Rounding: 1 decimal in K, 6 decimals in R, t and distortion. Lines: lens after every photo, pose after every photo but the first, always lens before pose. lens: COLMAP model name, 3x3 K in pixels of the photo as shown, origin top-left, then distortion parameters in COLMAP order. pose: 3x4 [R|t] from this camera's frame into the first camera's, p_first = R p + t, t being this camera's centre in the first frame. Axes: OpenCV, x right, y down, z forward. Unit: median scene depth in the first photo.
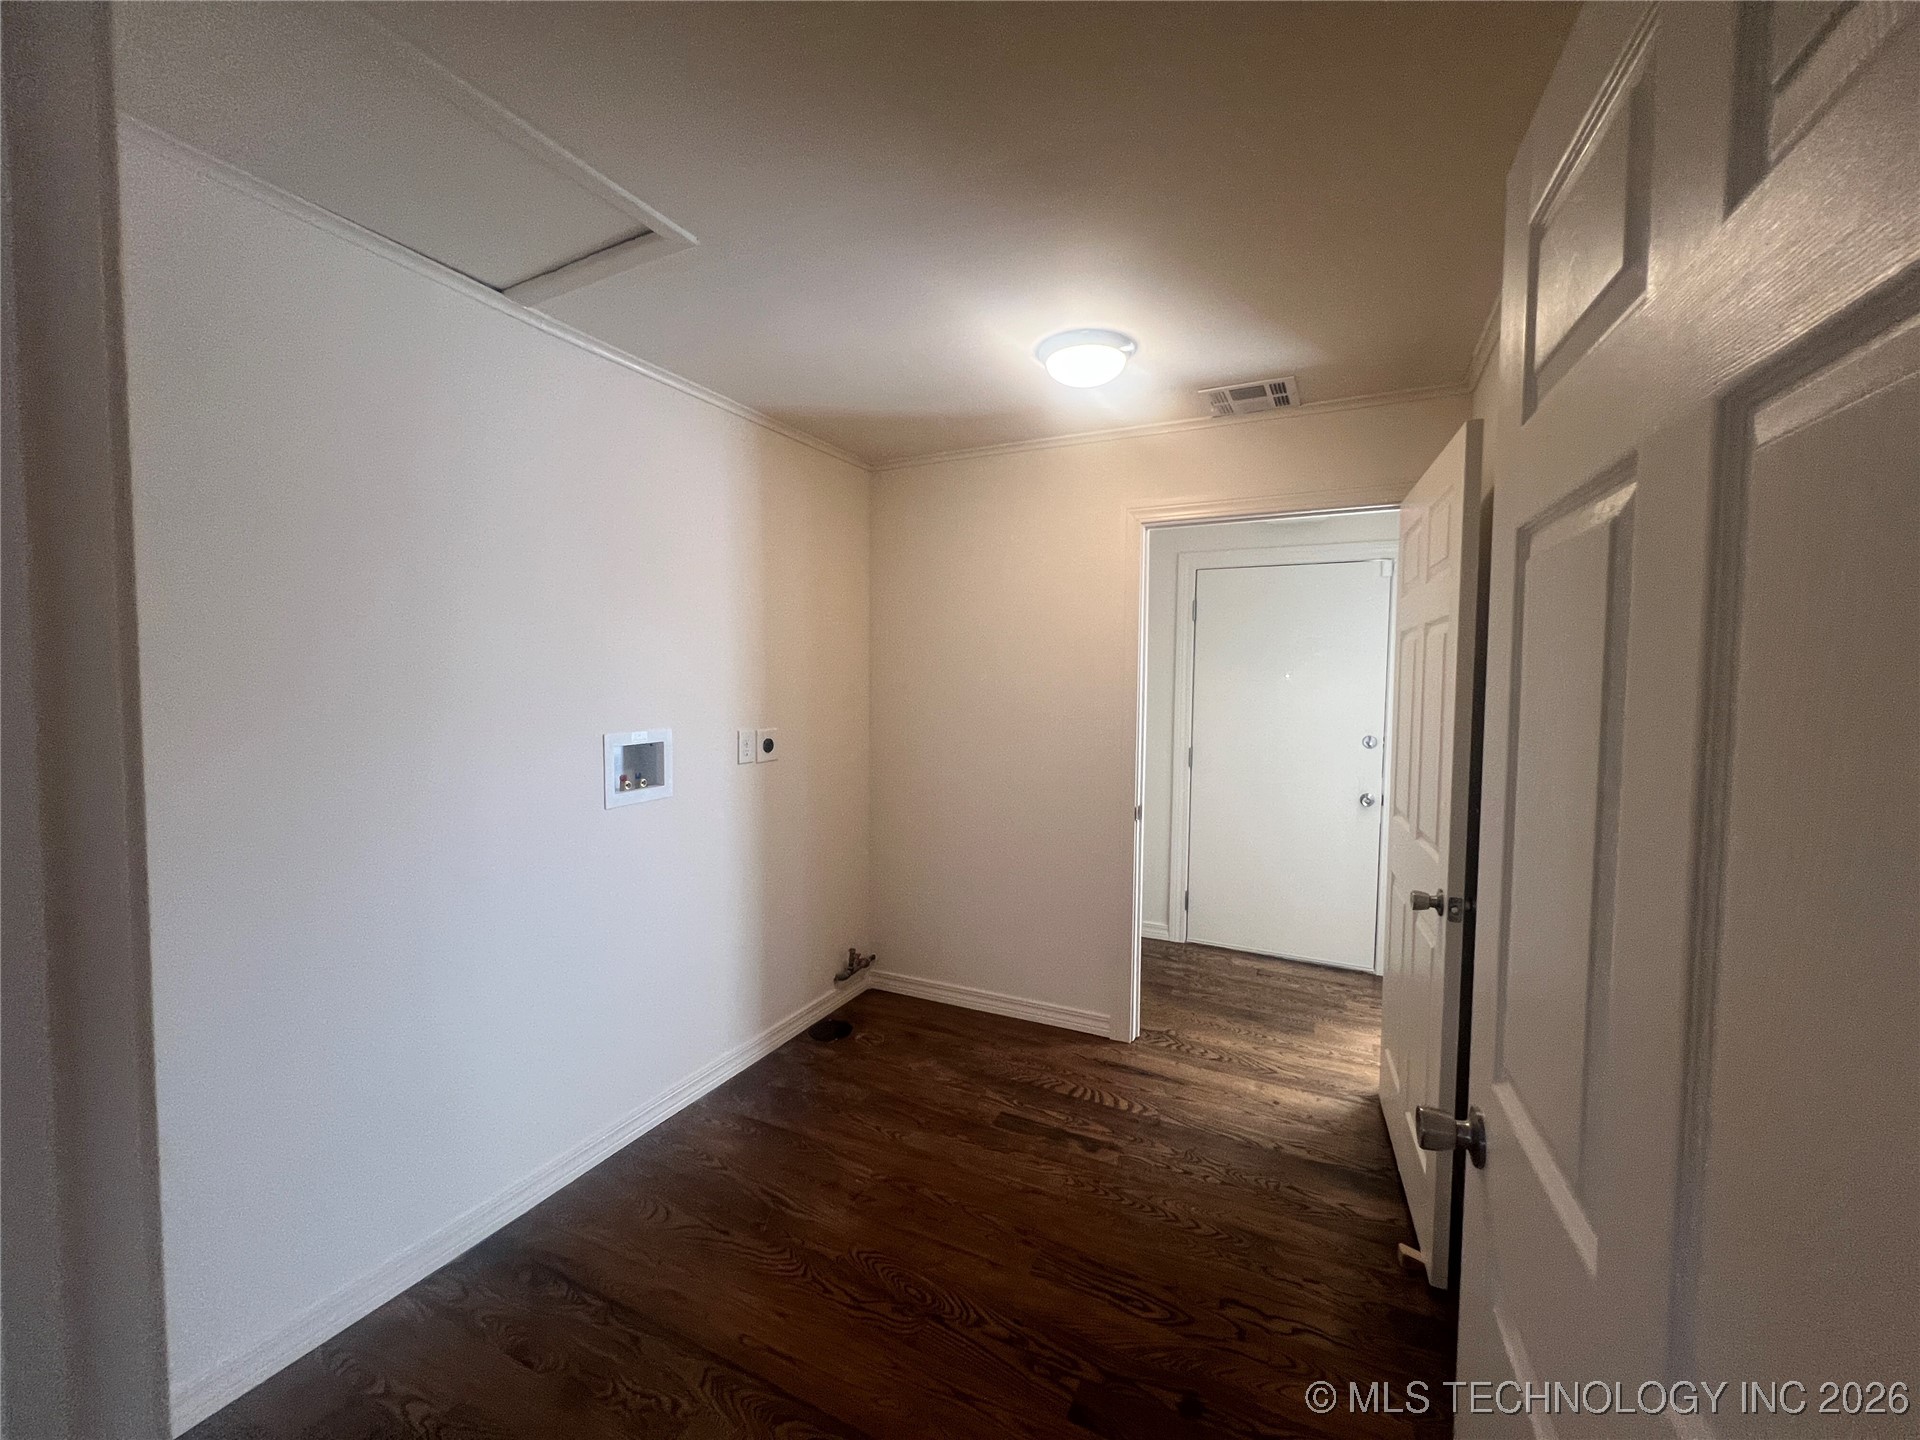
lens RADIAL K [[769.2, 0, 957.2], [0, 769.2, 719.5], [0, 0, 1]] dist [0.000332, 0.000044]
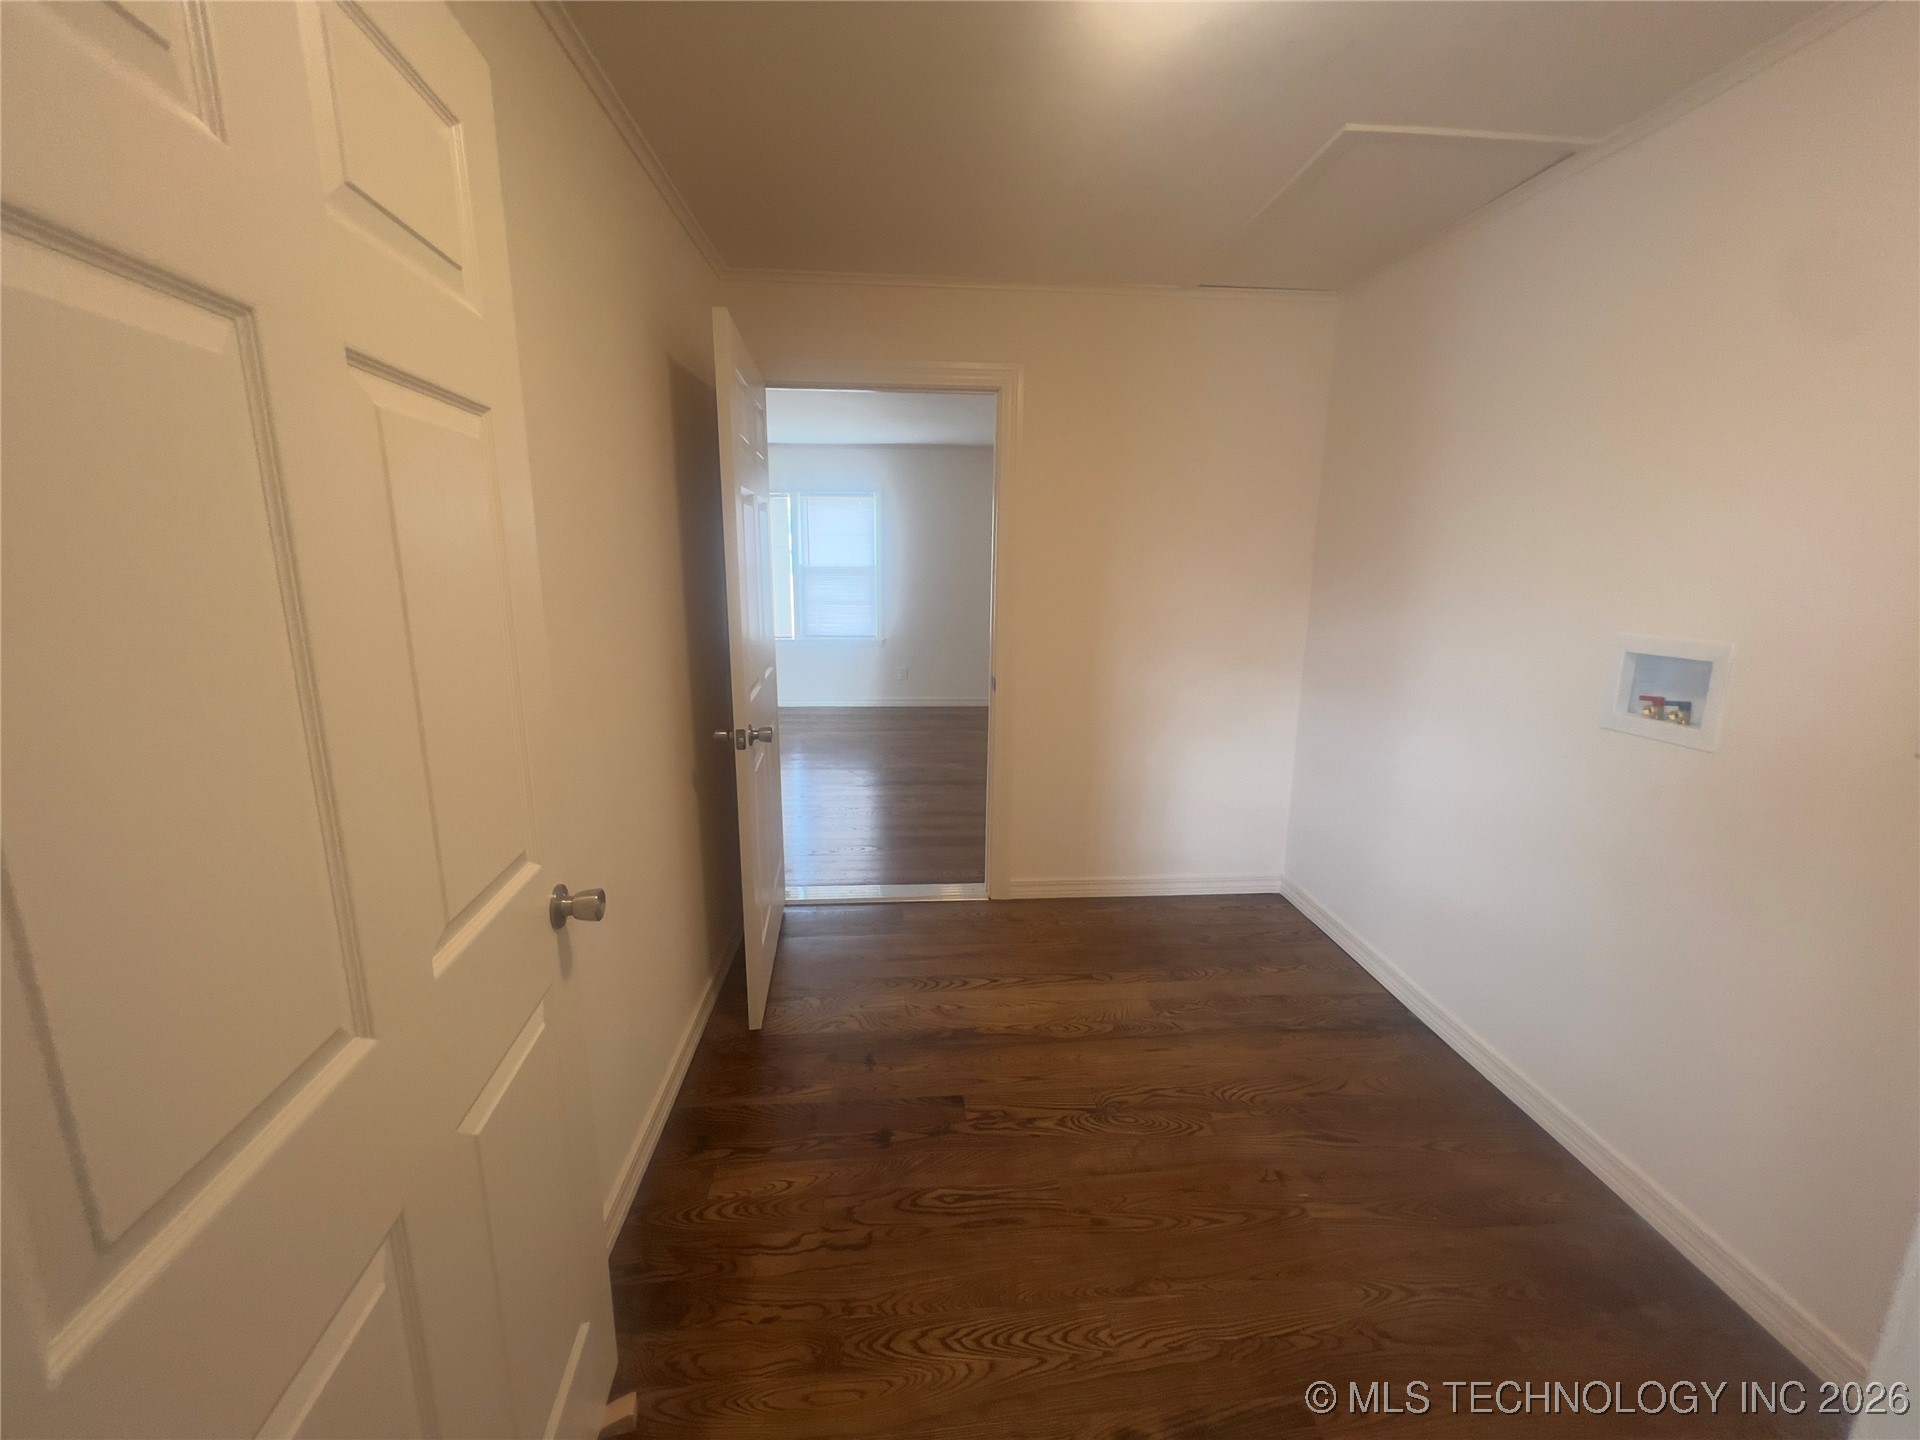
lens RADIAL K [[765.6, 0, 958.4], [0, 765.6, 721.6], [0, 0, 1]] dist [-0.003684, 0.001199]
pose [[-0.861327, 0.089560, -0.500094, 0.656999], [-0.044171, 0.967411, 0.249327, -0.073379], [0.506127, 0.236842, -0.829302, 1.669203]]
